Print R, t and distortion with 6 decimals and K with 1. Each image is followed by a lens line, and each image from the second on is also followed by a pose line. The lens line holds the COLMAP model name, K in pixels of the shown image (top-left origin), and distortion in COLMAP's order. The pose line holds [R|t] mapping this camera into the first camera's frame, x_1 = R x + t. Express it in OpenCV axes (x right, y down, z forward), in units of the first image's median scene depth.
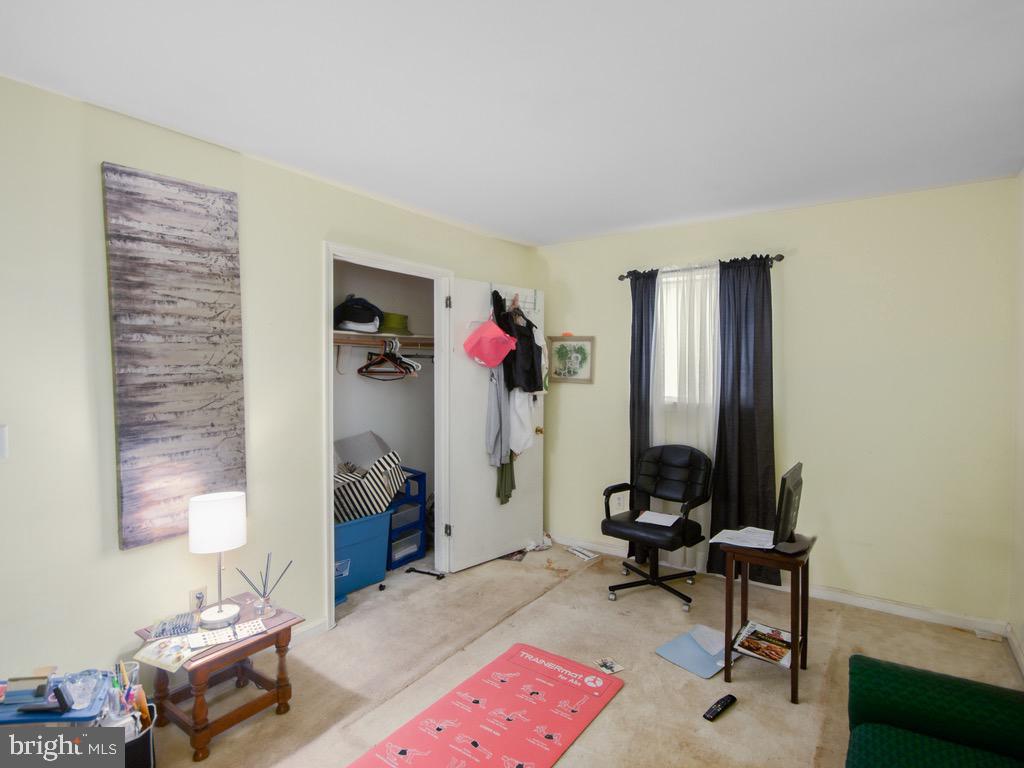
lens RADIAL K [[529.3, 0, 514.2], [0, 529.3, 379.9], [0, 0, 1]] dist [0.019482, 0.006032]
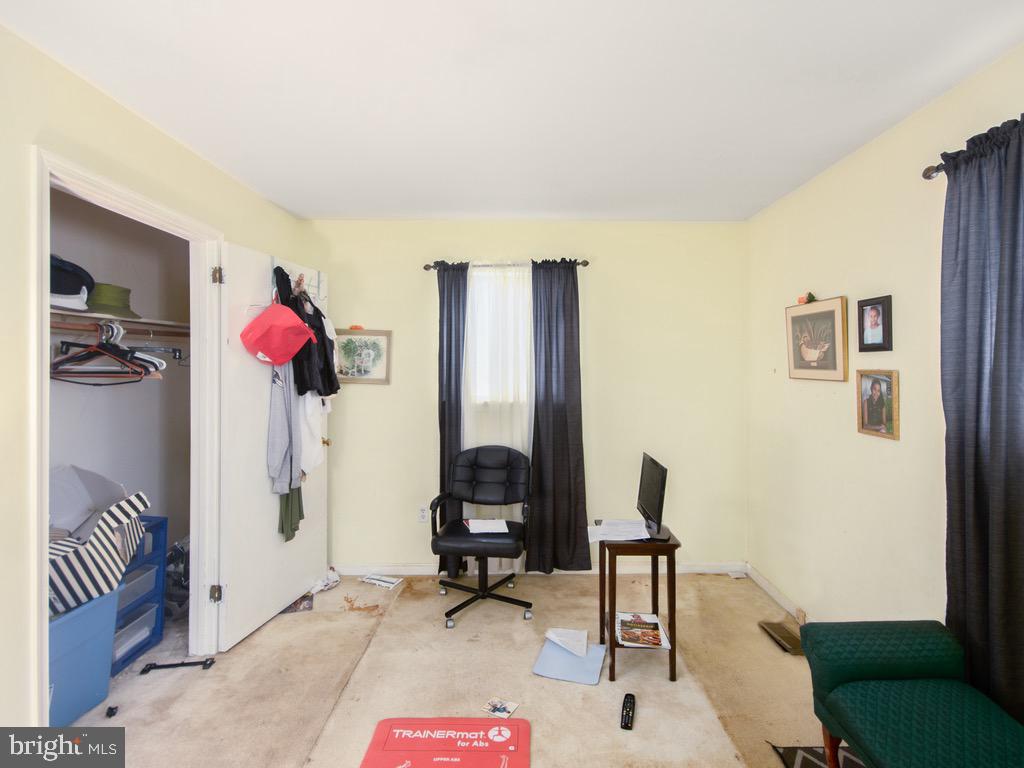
lens RADIAL K [[529.3, 0, 506.8], [0, 529.3, 367.6], [0, 0, 1]] dist [0.019482, 0.006032]
pose [[0.827504, -0.002233, 0.561456, -0.211163], [0.015346, 0.999708, -0.018641, -0.000888], [-0.561251, 0.024042, 0.827297, 0.183082]]
